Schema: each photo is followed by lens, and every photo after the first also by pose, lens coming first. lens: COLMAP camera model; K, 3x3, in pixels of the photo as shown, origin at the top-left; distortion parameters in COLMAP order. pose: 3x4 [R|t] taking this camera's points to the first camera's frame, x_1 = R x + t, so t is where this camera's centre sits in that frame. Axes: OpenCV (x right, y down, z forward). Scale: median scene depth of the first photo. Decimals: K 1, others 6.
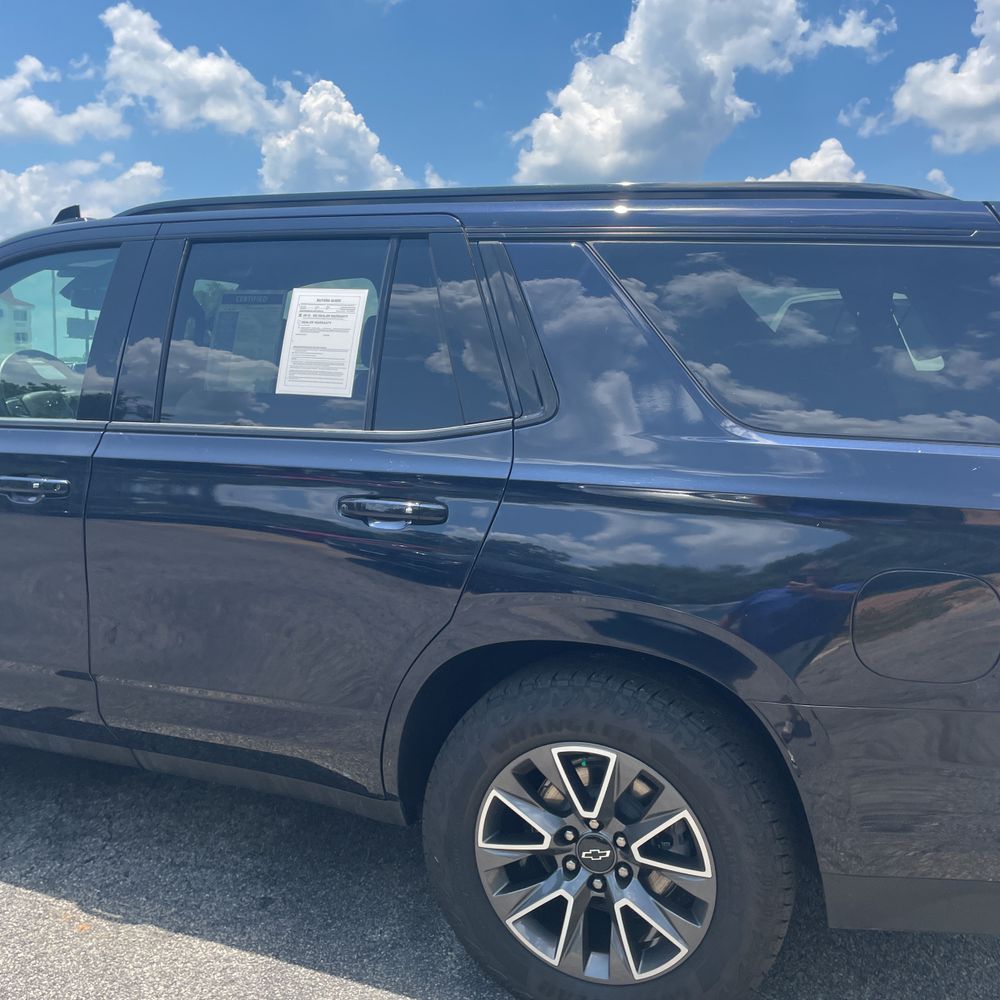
lens RADIAL K [[1033.2, 0, 502.0], [0, 1033.2, 491.5], [0, 0, 1]] dist [0.033625, 0.000000]
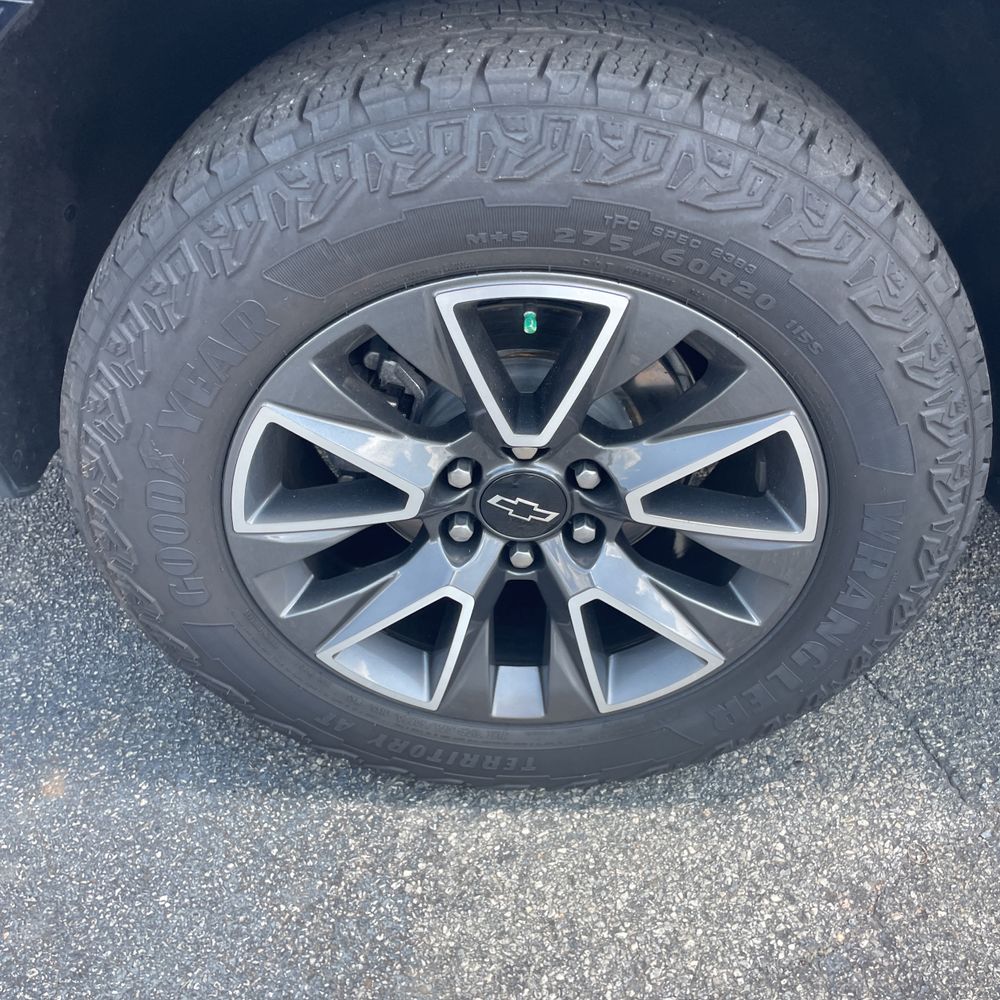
lens RADIAL K [[1033.2, 0, 496.4], [0, 1033.2, 493.7], [0, 0, 1]] dist [0.033625, 0.000000]
pose [[0.933978, -0.179354, 0.309058, -0.051519], [-0.019473, 0.838077, 0.545205, 0.115604], [-0.356799, -0.515227, 0.779253, 0.688546]]
